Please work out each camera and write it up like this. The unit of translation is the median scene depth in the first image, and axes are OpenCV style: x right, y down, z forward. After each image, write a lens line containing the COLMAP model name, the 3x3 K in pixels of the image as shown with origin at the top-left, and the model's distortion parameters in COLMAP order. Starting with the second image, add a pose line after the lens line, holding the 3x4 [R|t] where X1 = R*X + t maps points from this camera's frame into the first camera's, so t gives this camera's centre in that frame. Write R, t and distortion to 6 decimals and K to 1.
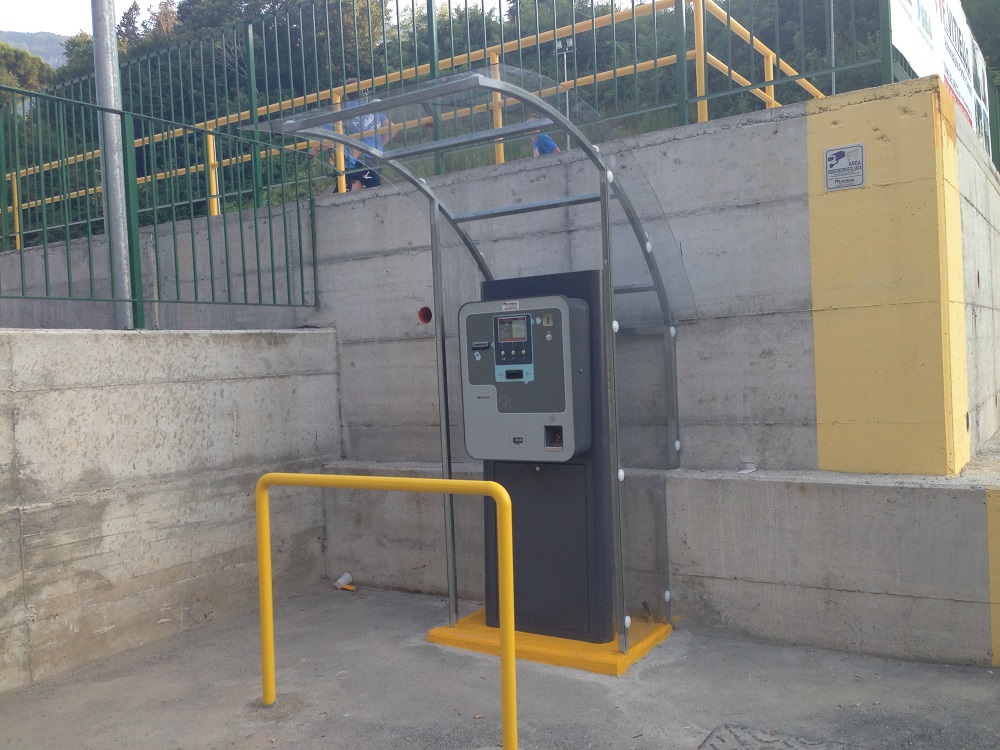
lens RADIAL K [[913.0, 0, 501.7], [0, 913.0, 384.5], [0, 0, 1]] dist [0.118328, -0.167026]
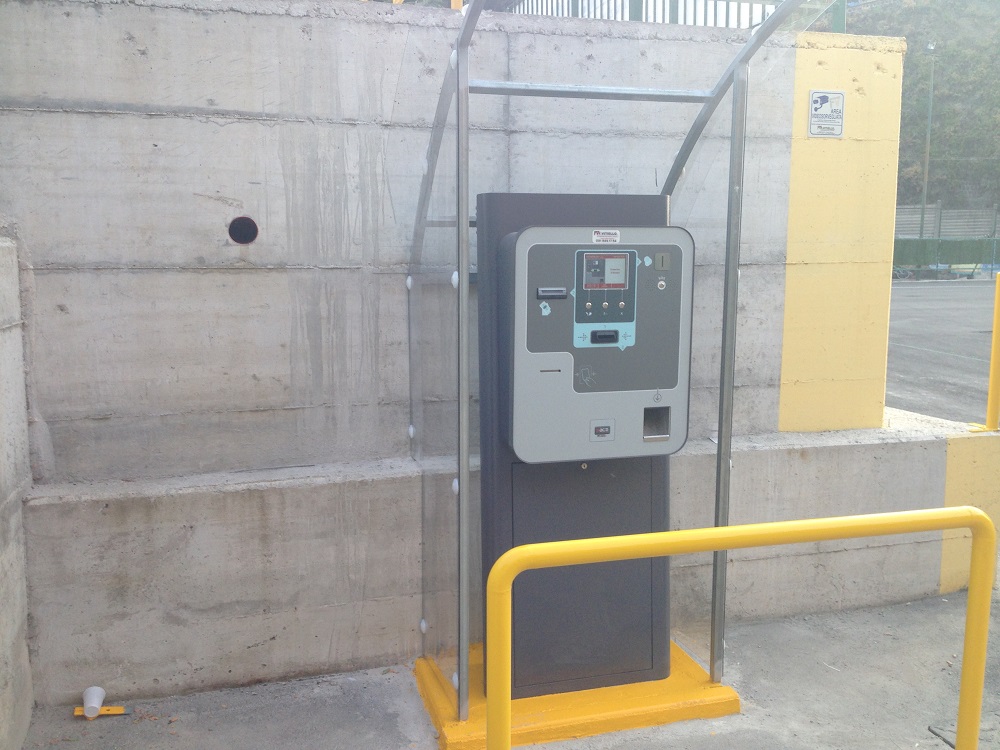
lens RADIAL K [[913.0, 0, 501.7], [0, 913.0, 384.5], [0, 0, 1]] dist [0.118328, -0.167026]
pose [[0.645381, -0.054416, 0.761920, -0.555123], [-0.004083, 0.997199, 0.074678, -0.025855], [-0.763850, -0.051307, 0.643352, 0.596152]]
